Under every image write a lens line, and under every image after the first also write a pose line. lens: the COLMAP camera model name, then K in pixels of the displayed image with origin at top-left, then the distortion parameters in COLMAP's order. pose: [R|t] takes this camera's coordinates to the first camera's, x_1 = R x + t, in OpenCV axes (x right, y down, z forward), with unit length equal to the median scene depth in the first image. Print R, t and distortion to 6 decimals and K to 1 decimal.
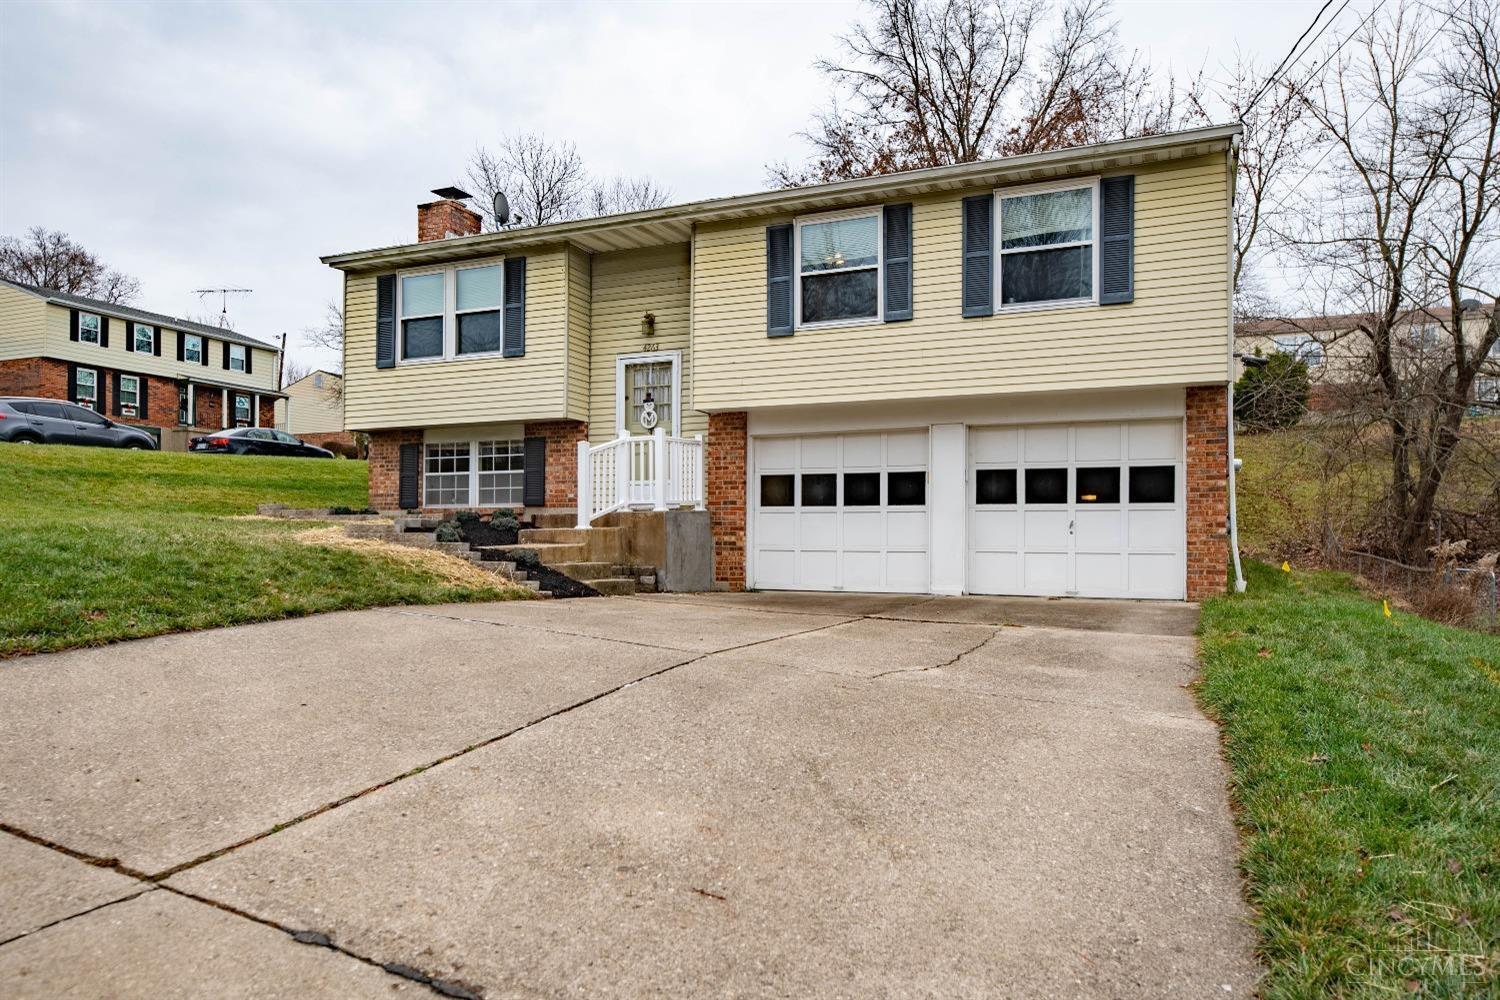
lens RADIAL K [[1036.2, 0, 750.9], [0, 1036.2, 509.1], [0, 0, 1]] dist [0.023387, 0.000808]
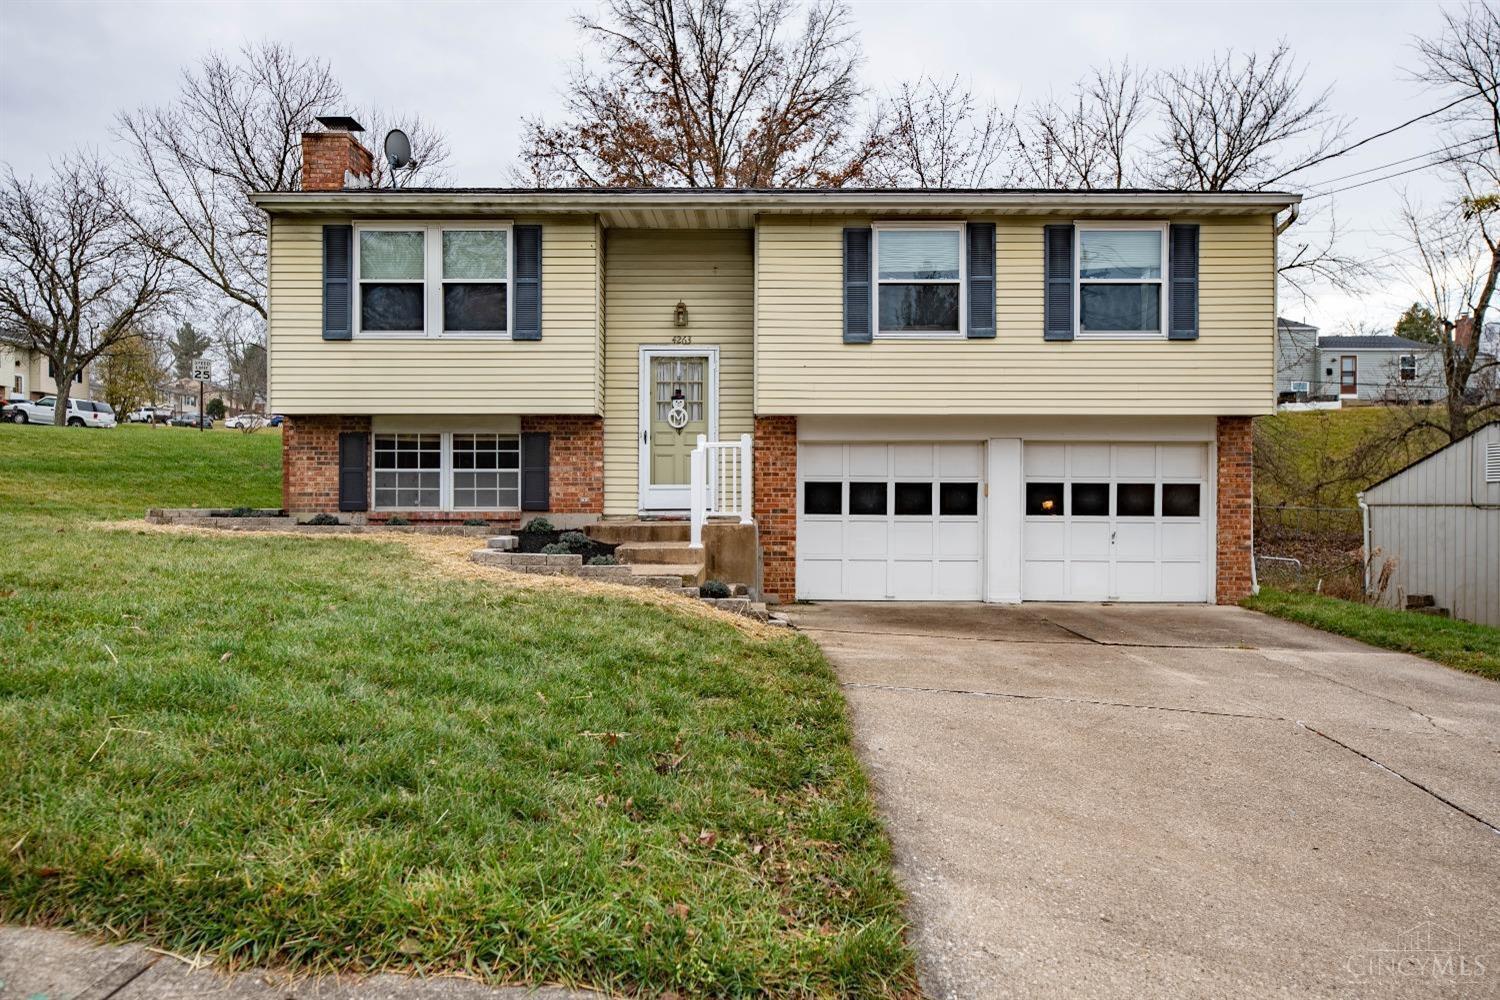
lens RADIAL K [[1036.2, 0, 751.2], [0, 1036.2, 494.6], [0, 0, 1]] dist [0.023387, 0.000808]
pose [[0.915707, 0.003112, 0.401834, -0.432984], [-0.013568, 0.999639, 0.023178, -0.043413], [-0.401617, -0.026676, 0.915419, 0.138410]]
